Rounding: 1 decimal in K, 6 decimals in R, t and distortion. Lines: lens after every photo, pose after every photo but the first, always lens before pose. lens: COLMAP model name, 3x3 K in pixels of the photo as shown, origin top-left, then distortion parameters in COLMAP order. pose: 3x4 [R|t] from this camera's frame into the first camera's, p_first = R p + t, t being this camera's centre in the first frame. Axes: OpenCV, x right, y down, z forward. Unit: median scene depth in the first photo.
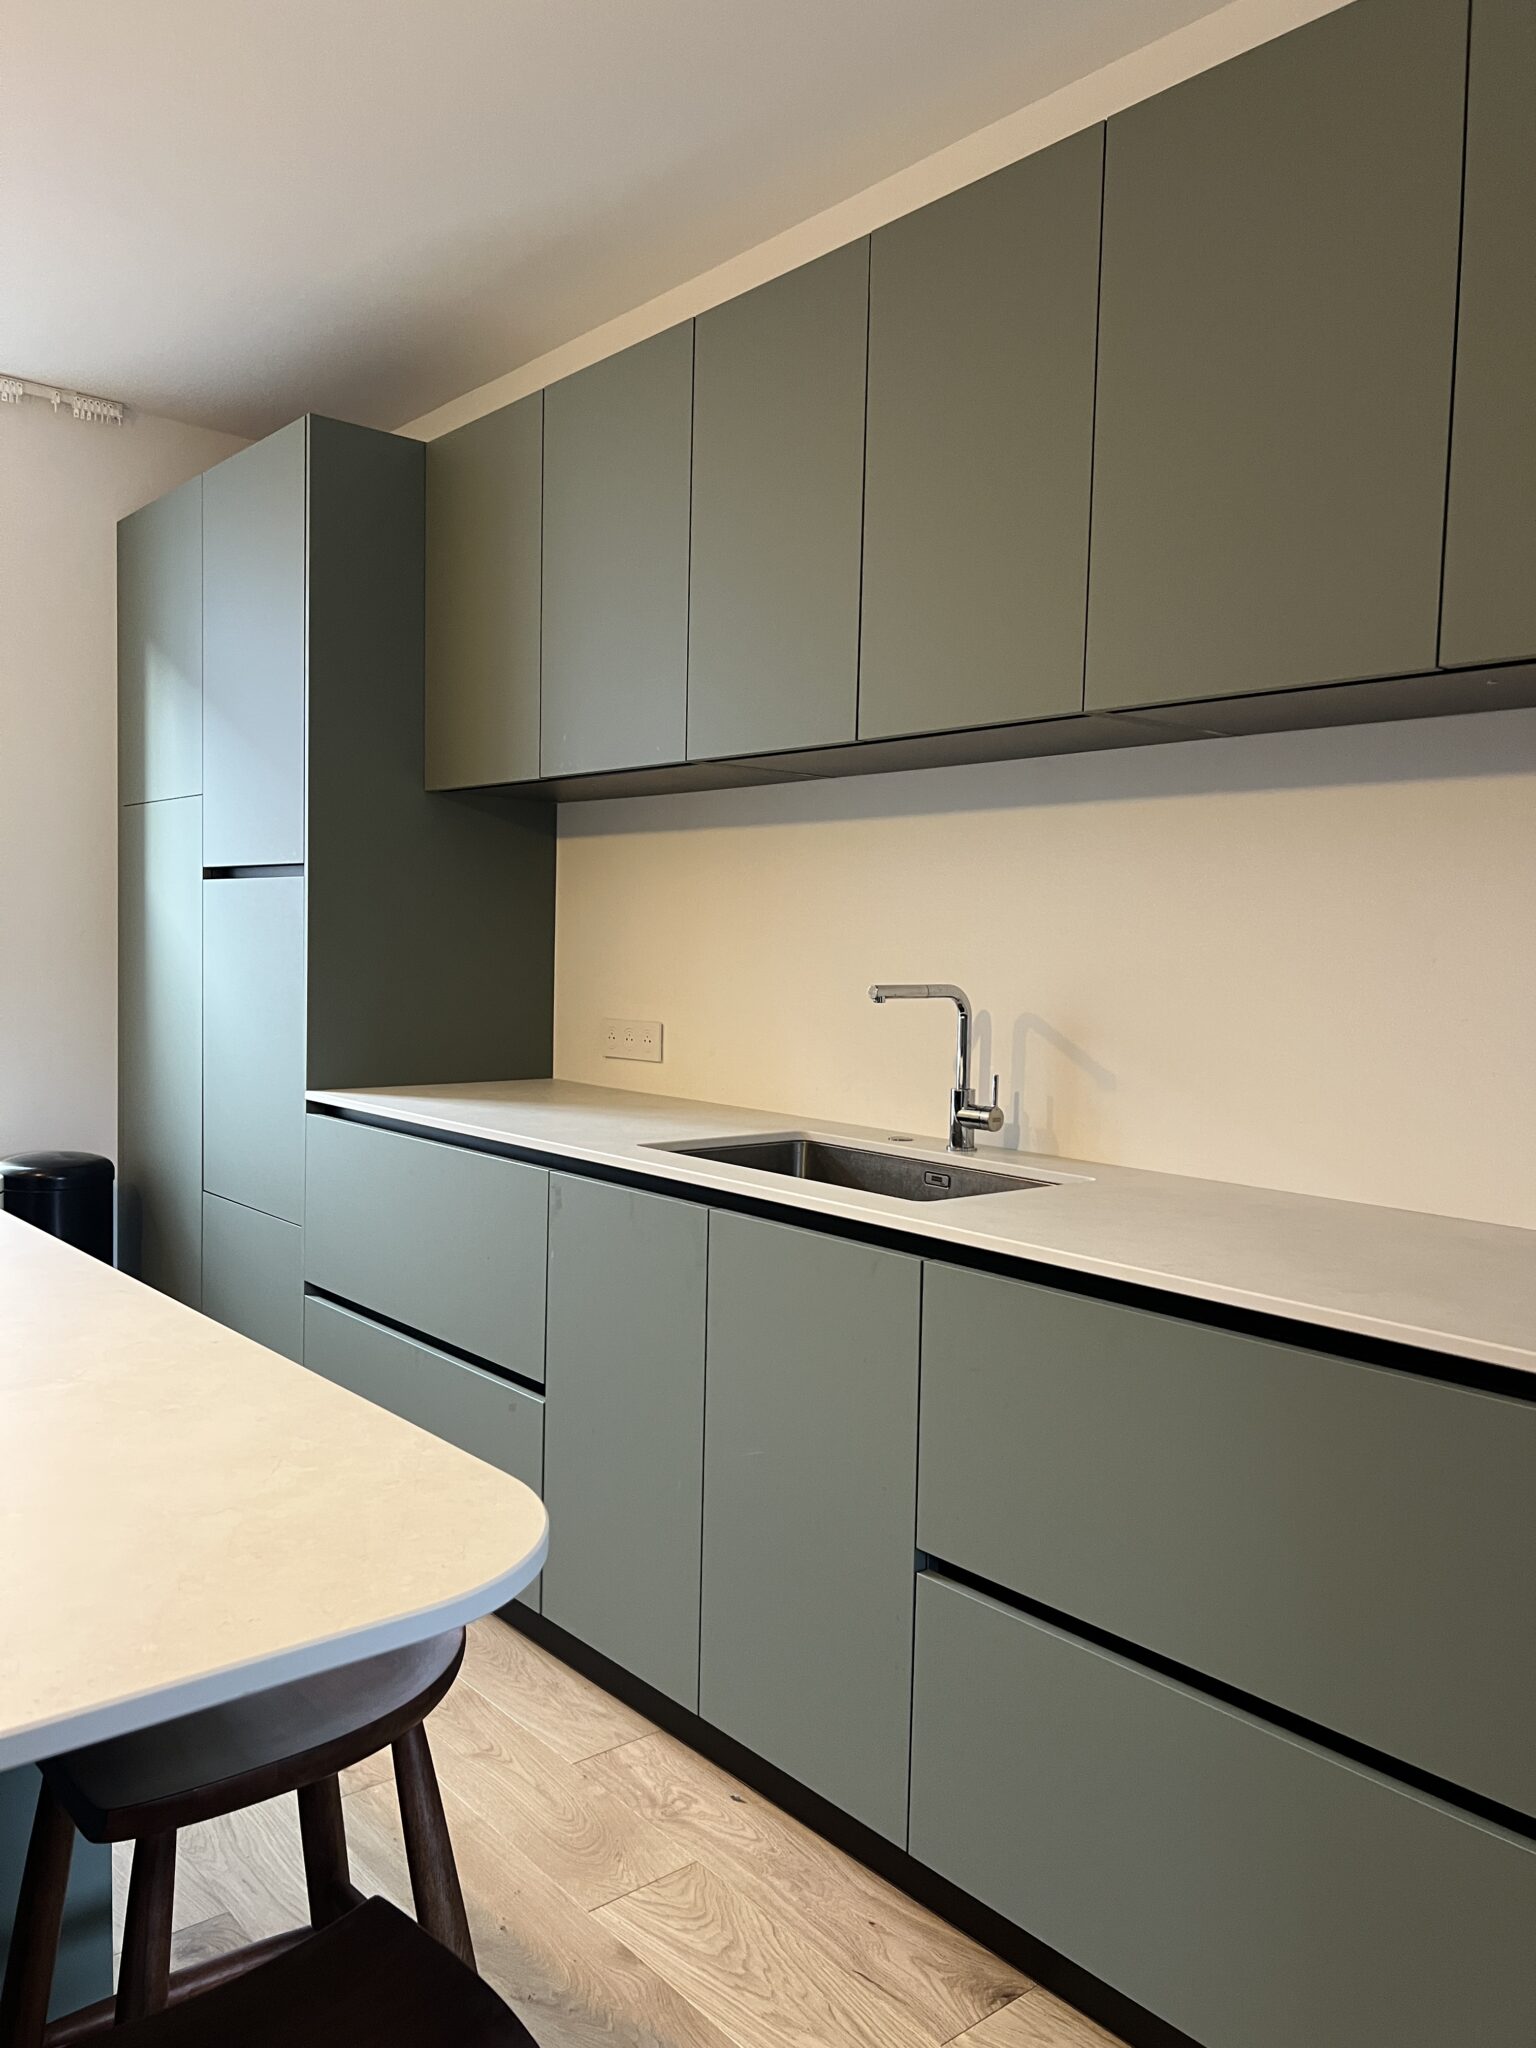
lens RADIAL K [[1524.6, 0, 768.0], [0, 1524.6, 1024.0], [0, 0, 1]] dist [0.022210, -0.003961]
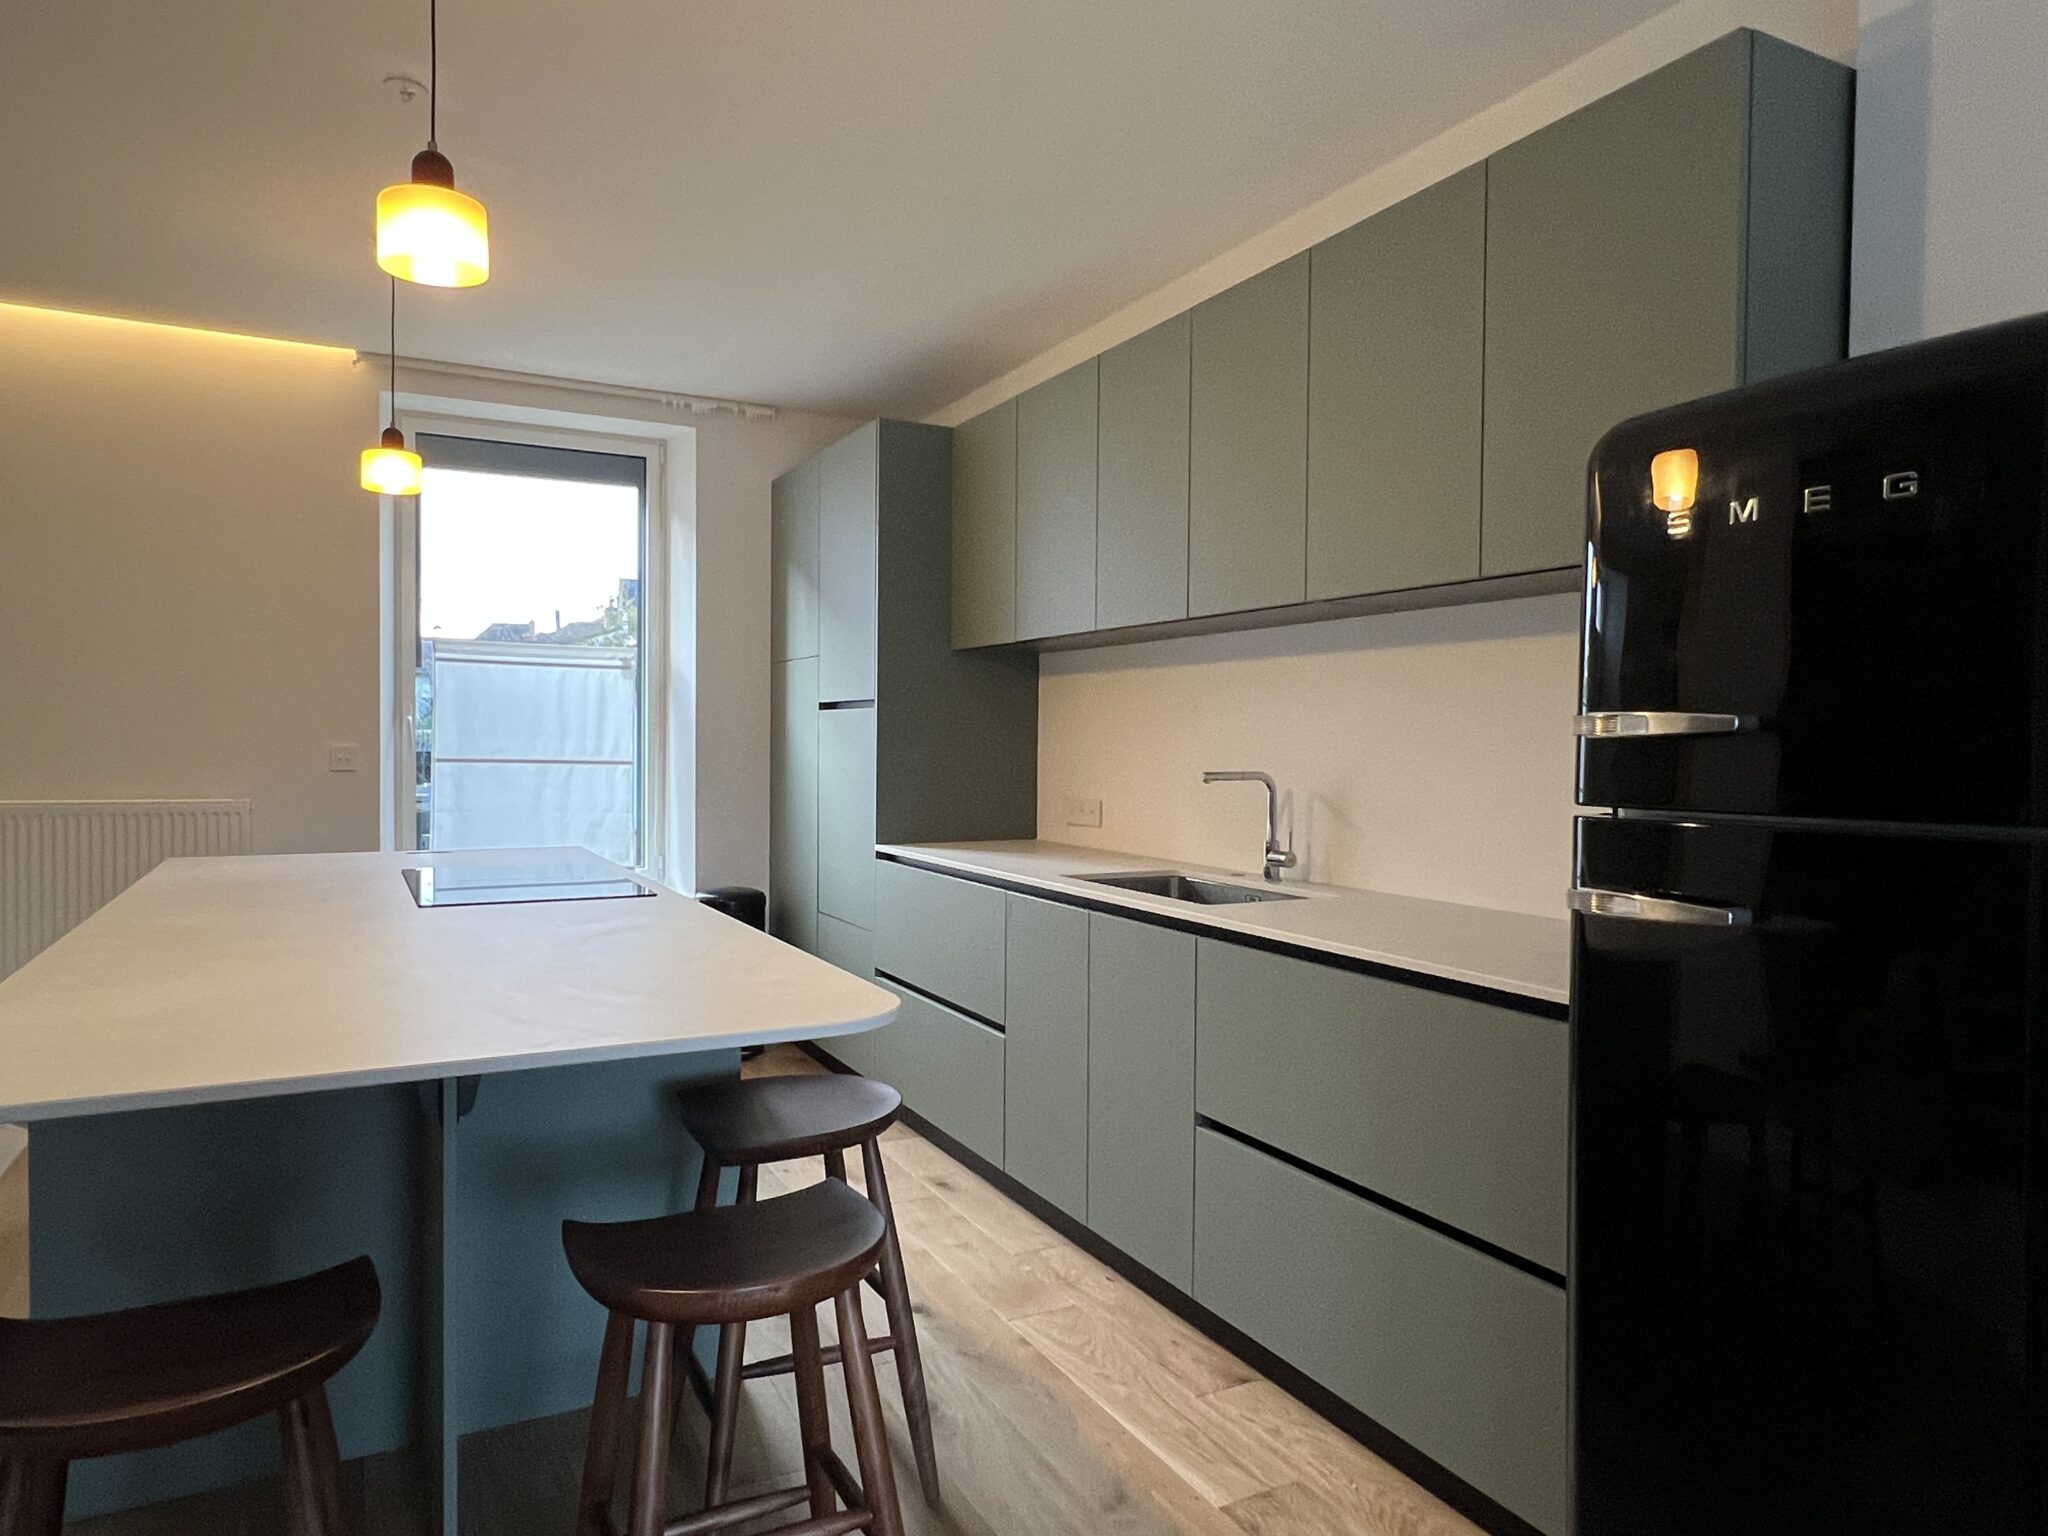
lens RADIAL K [[1238.9, 0, 1024.0], [0, 1238.9, 768.0], [0, 0, 1]] dist [-0.000625, 0.000431]
pose [[0.976590, -0.009109, -0.214916, 0.152504], [0.001168, 0.999313, -0.037049, 0.015909], [0.215106, 0.035930, 0.975930, -0.264642]]
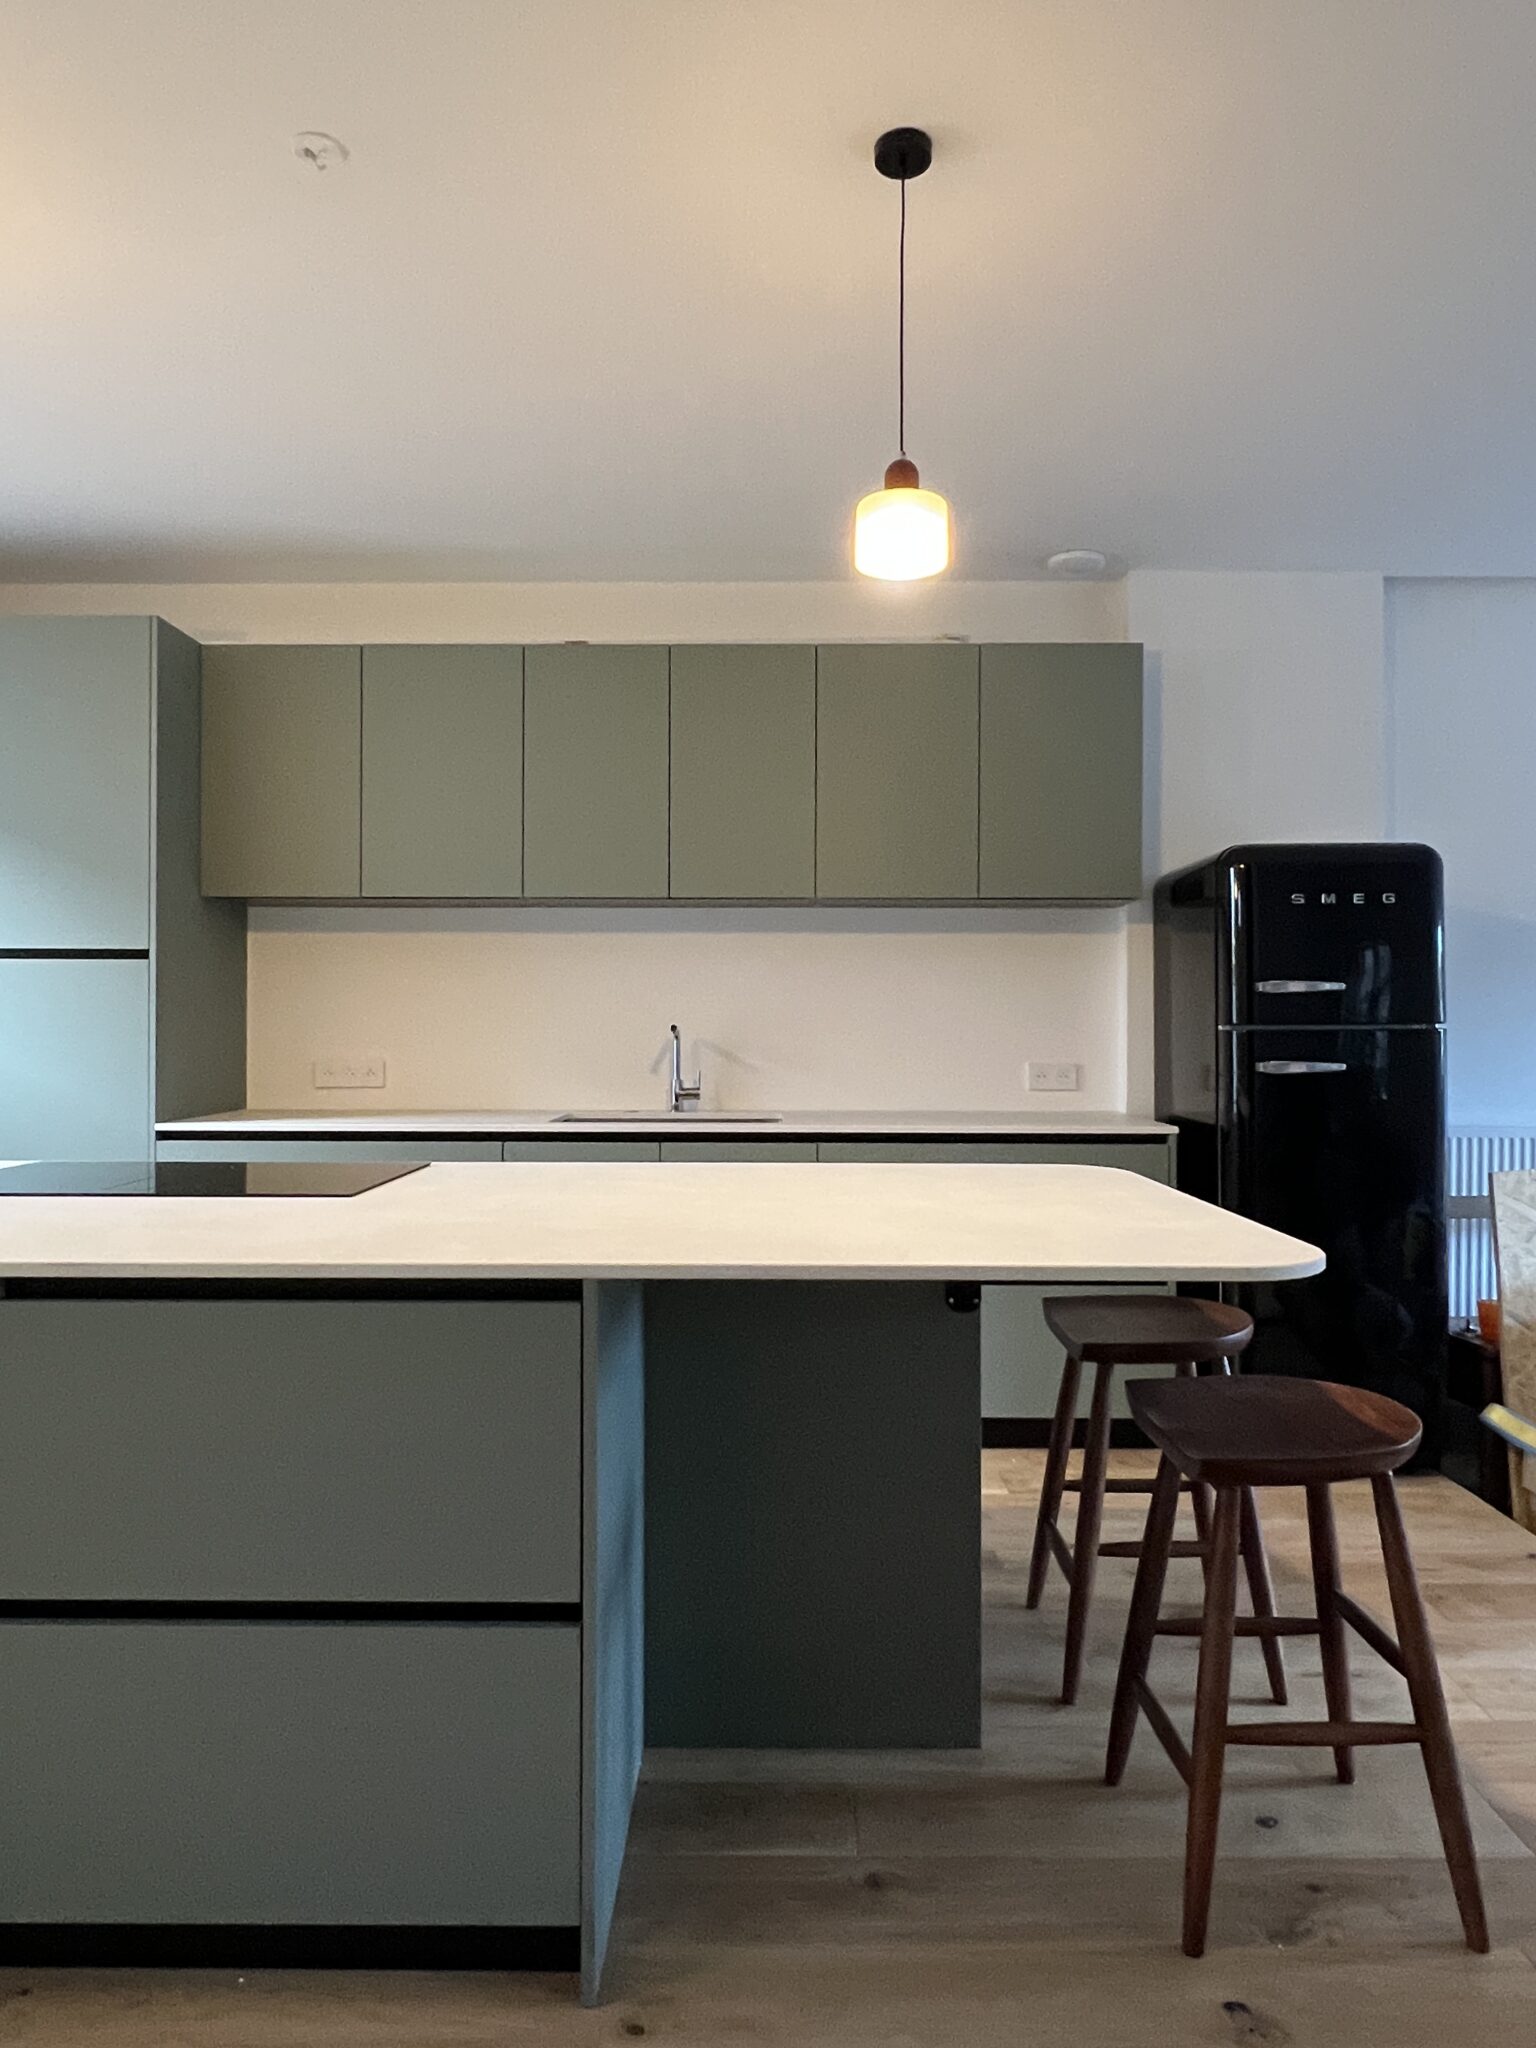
lens RADIAL K [[1238.9, 0, 768.0], [0, 1238.9, 1024.0], [0, 0, 1]] dist [-0.000625, 0.000431]
pose [[0.643156, -0.013970, 0.765608, -0.983146], [0.057408, 0.997899, -0.030018, 0.026850], [-0.763581, 0.063258, 0.642607, -0.090067]]
